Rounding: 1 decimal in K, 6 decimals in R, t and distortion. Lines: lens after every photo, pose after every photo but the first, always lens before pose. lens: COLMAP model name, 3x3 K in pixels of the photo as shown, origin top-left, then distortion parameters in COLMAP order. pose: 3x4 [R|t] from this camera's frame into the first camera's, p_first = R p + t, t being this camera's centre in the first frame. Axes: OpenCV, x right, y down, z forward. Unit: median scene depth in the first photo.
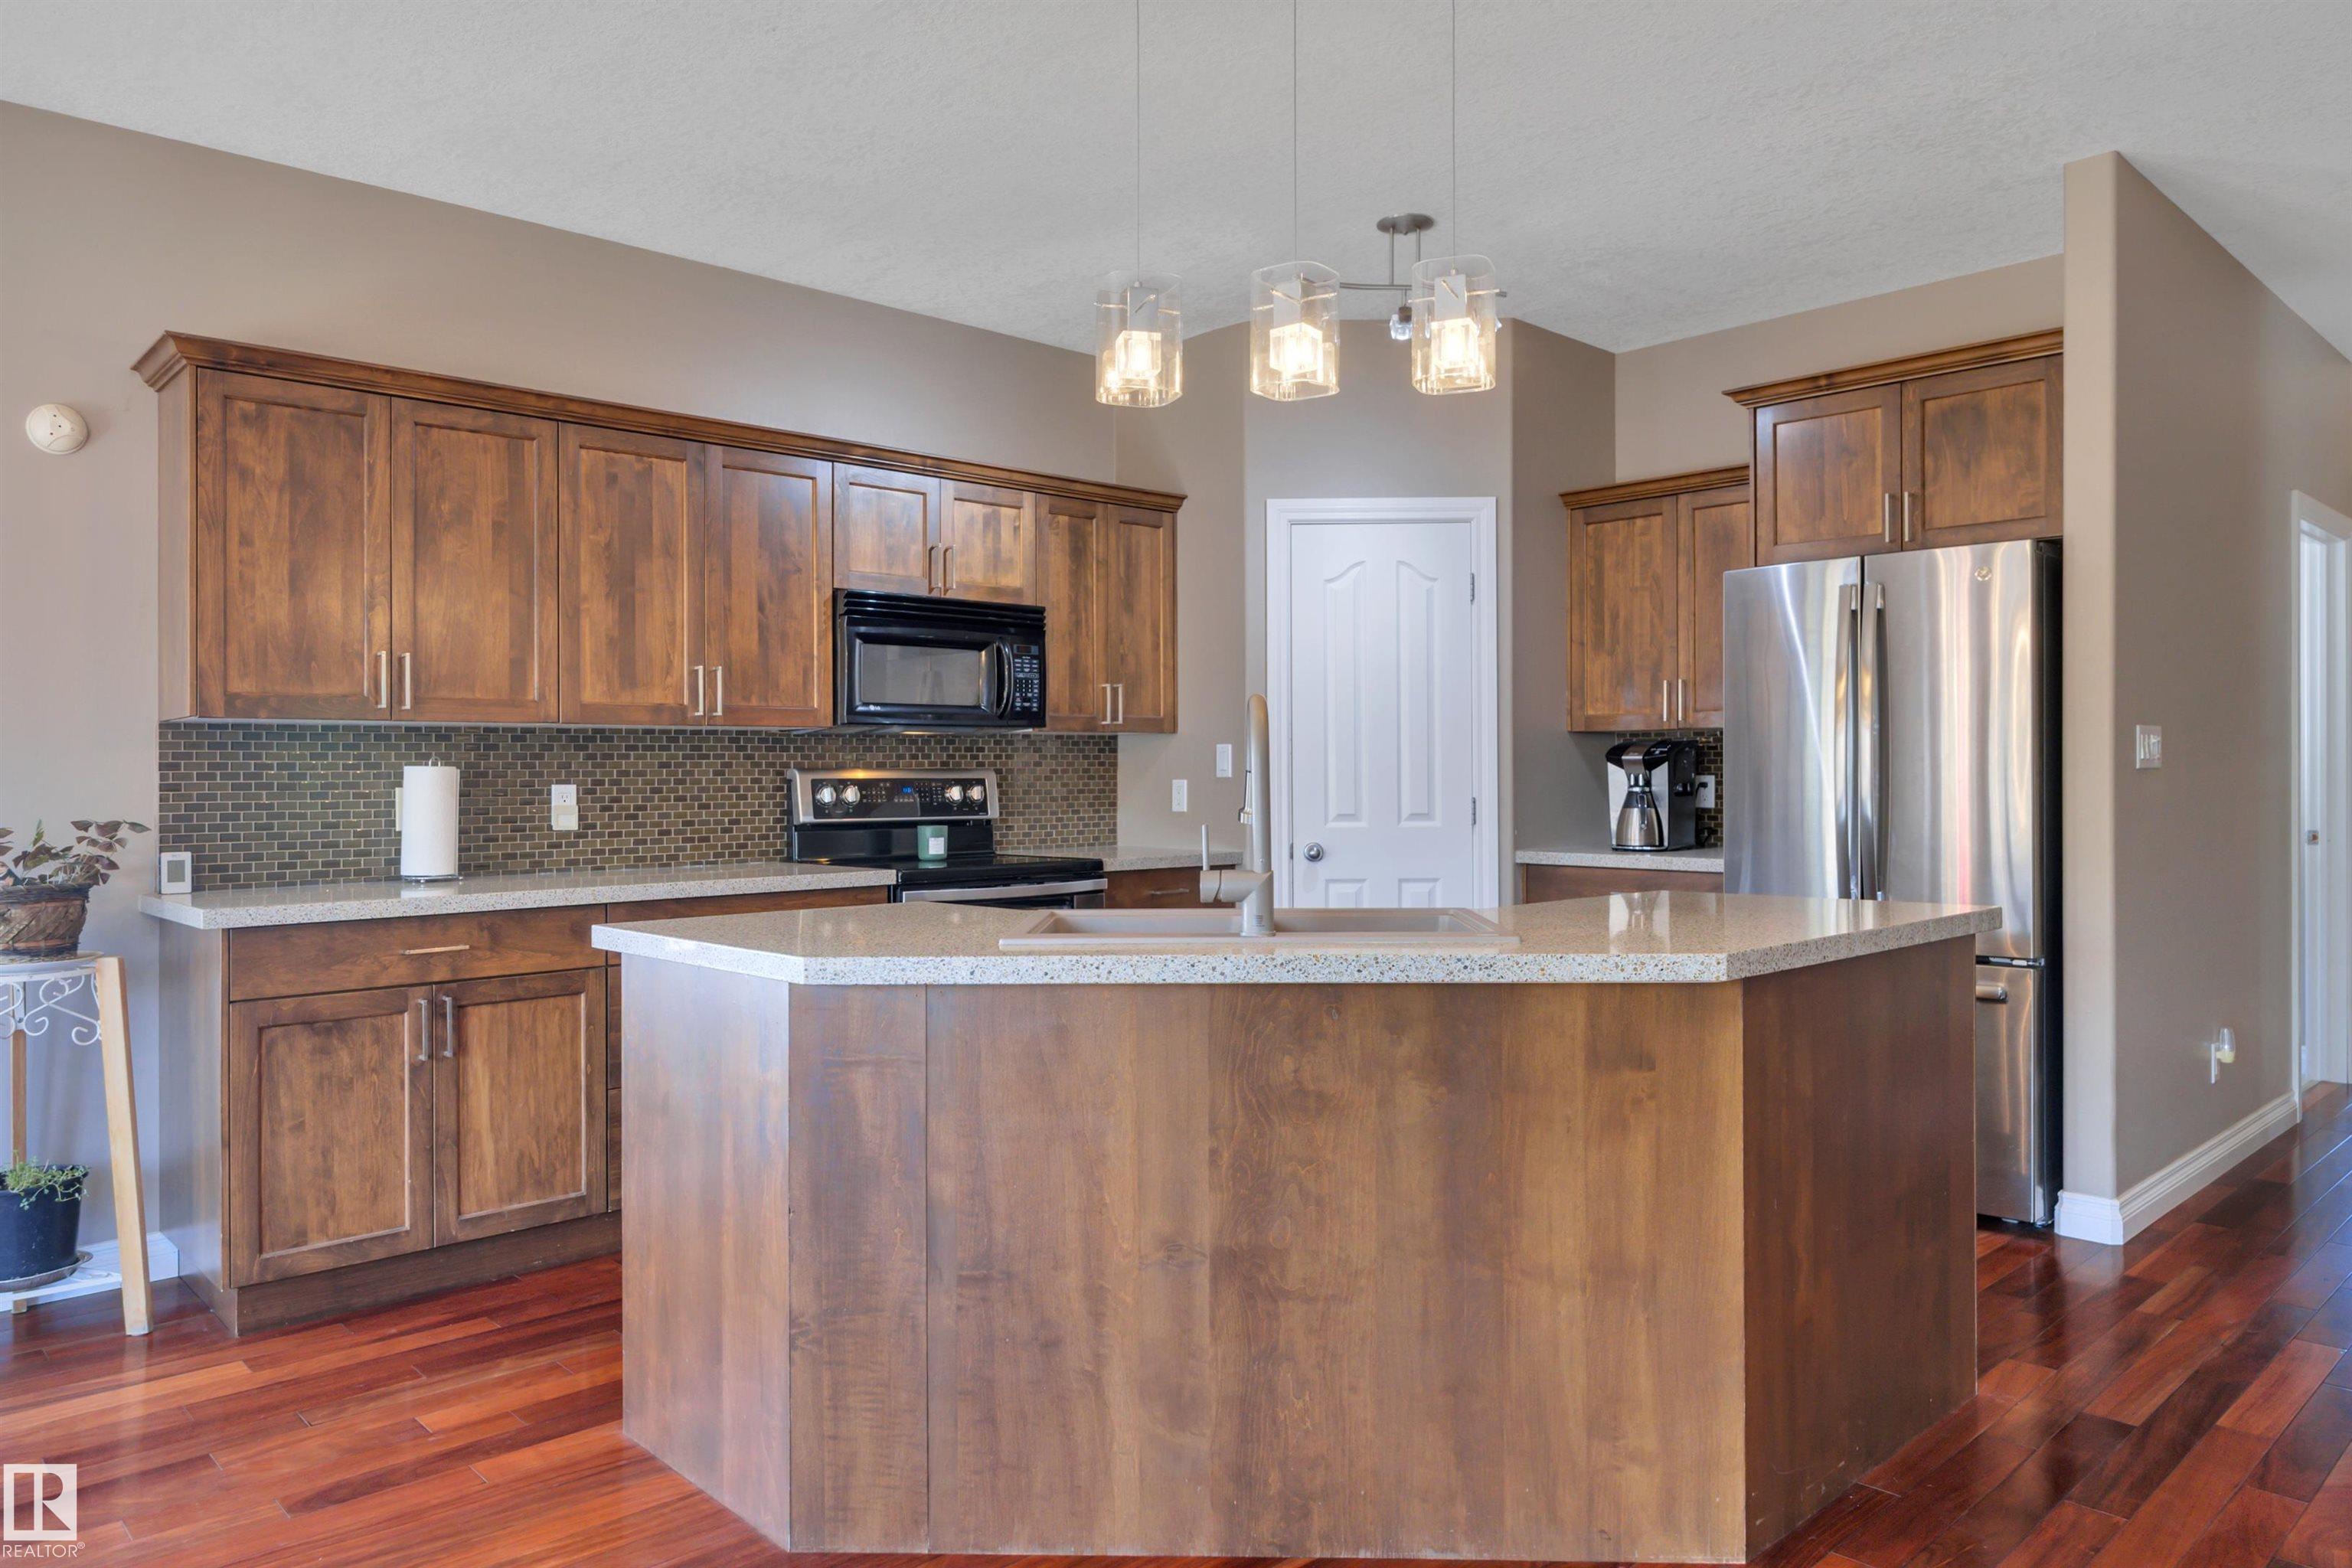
lens RADIAL K [[1555.6, 0, 1179.4], [0, 1555.6, 769.7], [0, 0, 1]] dist [-0.001090, 0.002554]
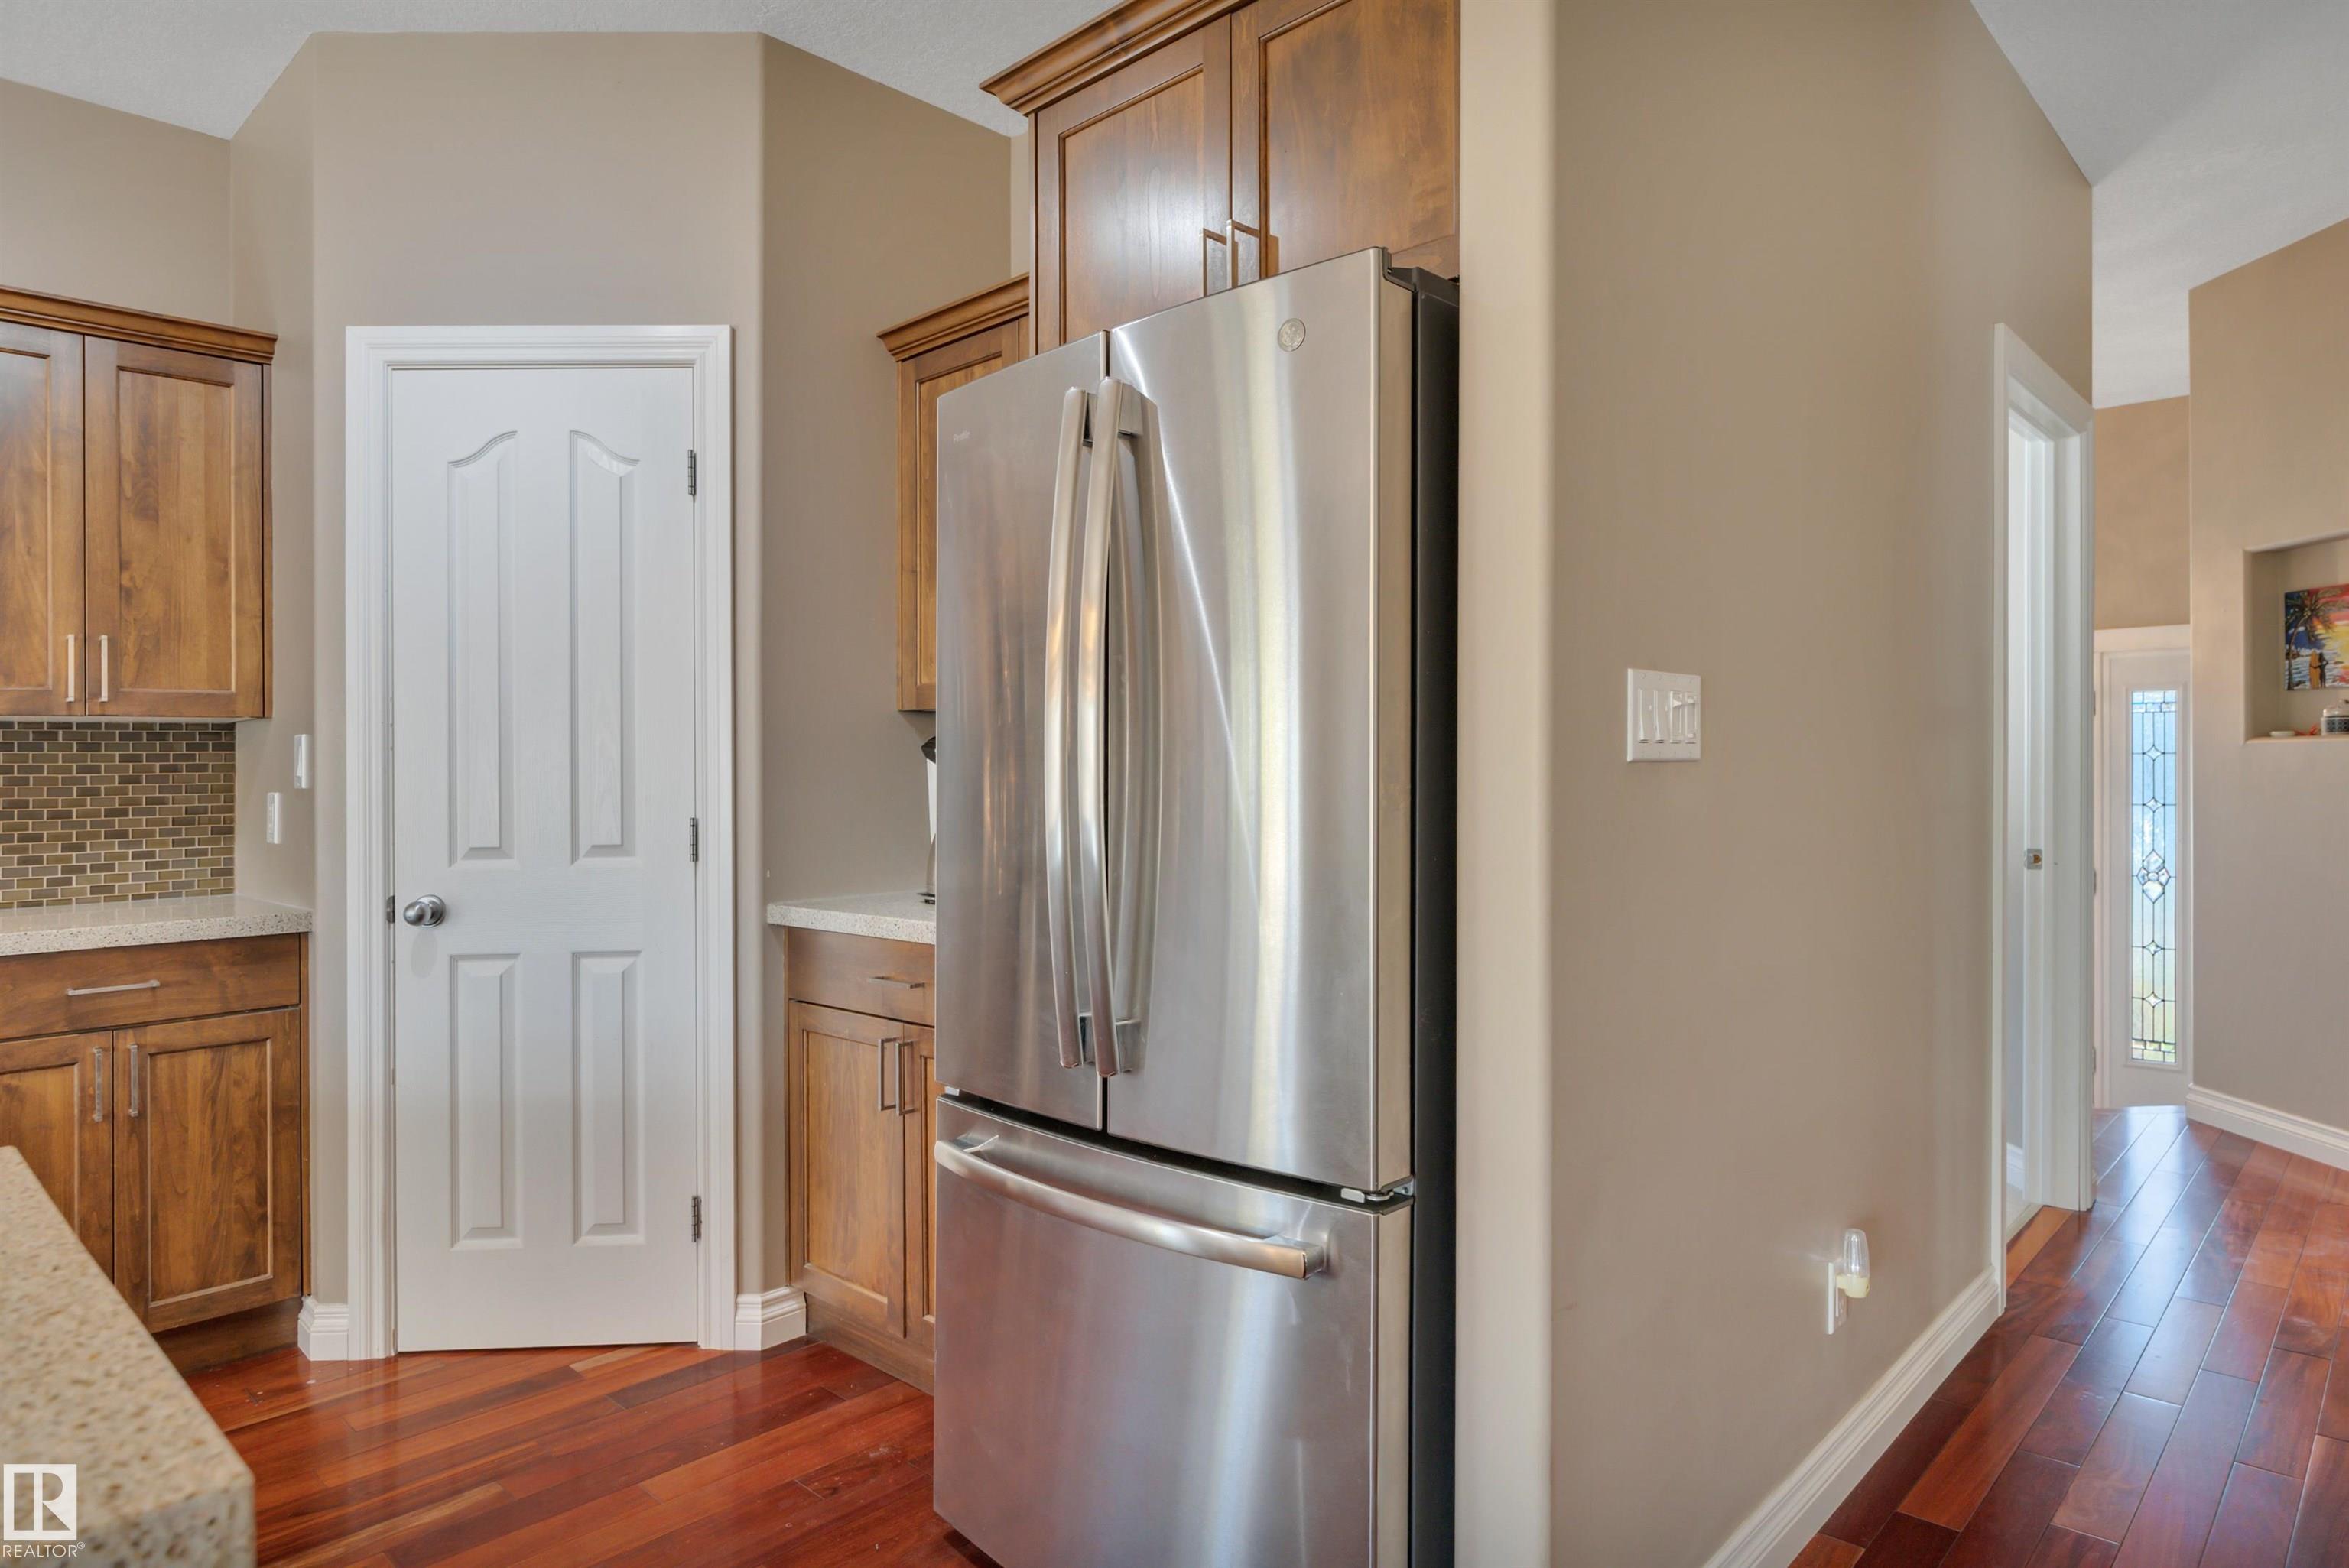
lens RADIAL K [[1360.1, 0, 1170.9], [0, 1360.1, 797.9], [0, 0, 1]] dist [-0.003913, -0.000470]
pose [[0.998872, -0.008562, 0.046698, 0.343745], [0.007295, 0.999603, 0.027219, -0.003148], [-0.046913, -0.026848, 0.998538, 0.448289]]
